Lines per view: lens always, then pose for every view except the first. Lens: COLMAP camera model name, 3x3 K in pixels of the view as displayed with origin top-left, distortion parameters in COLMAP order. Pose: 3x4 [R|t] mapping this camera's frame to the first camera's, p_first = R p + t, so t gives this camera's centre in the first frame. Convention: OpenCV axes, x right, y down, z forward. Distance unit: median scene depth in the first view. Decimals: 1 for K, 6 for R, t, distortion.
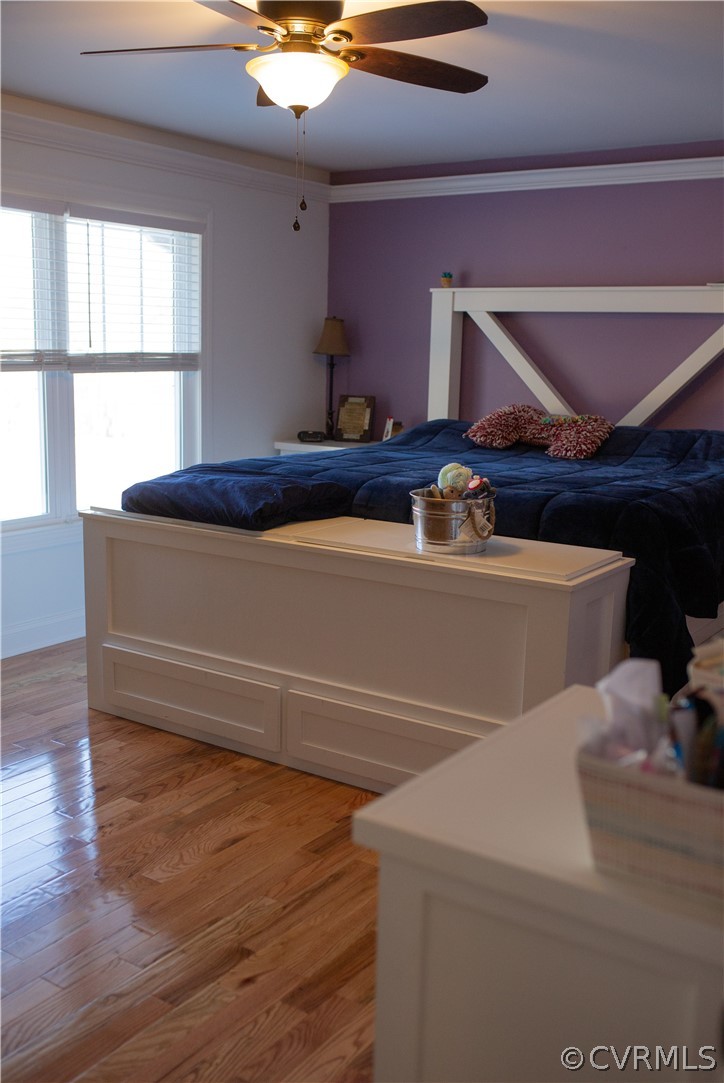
lens RADIAL K [[1027.3, 0, 321.9], [0, 1027.3, 543.8], [0, 0, 1]] dist [-0.038714, 0.020532]
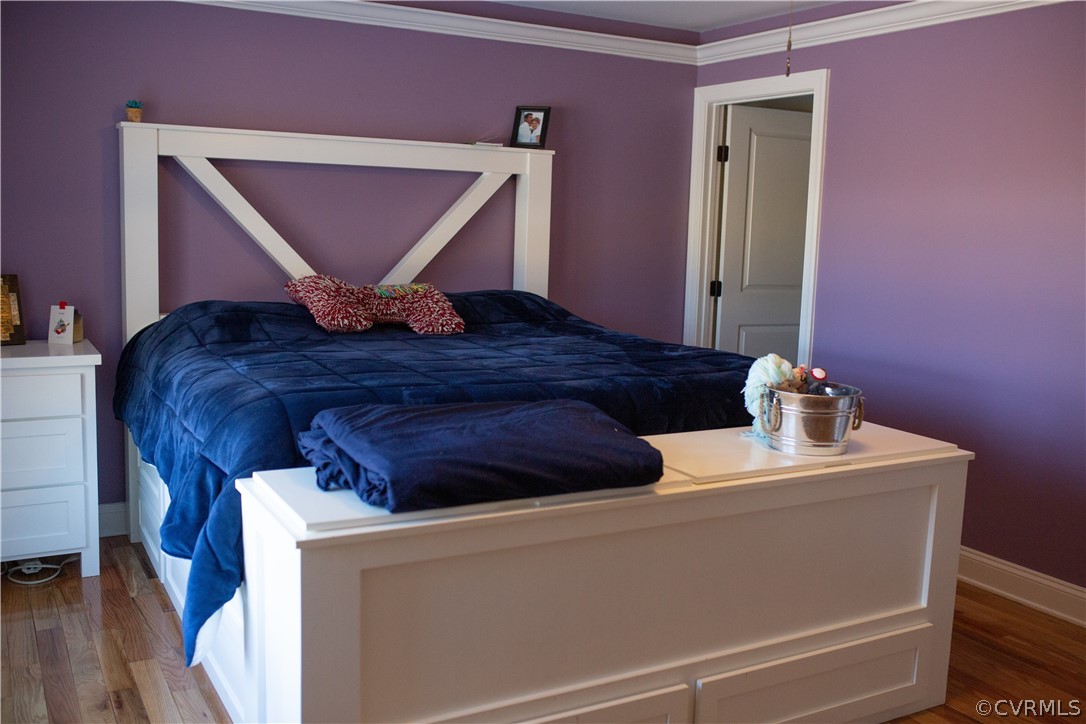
lens RADIAL K [[1030.1, 0, 543.0], [0, 1030.1, 362.0], [0, 0, 1]] dist [-0.038714, 0.020532]
pose [[0.445051, -0.136731, 0.885005, -0.433973], [0.145754, 0.986157, 0.079061, -0.099419], [-0.883564, 0.093807, 0.458819, 0.437254]]
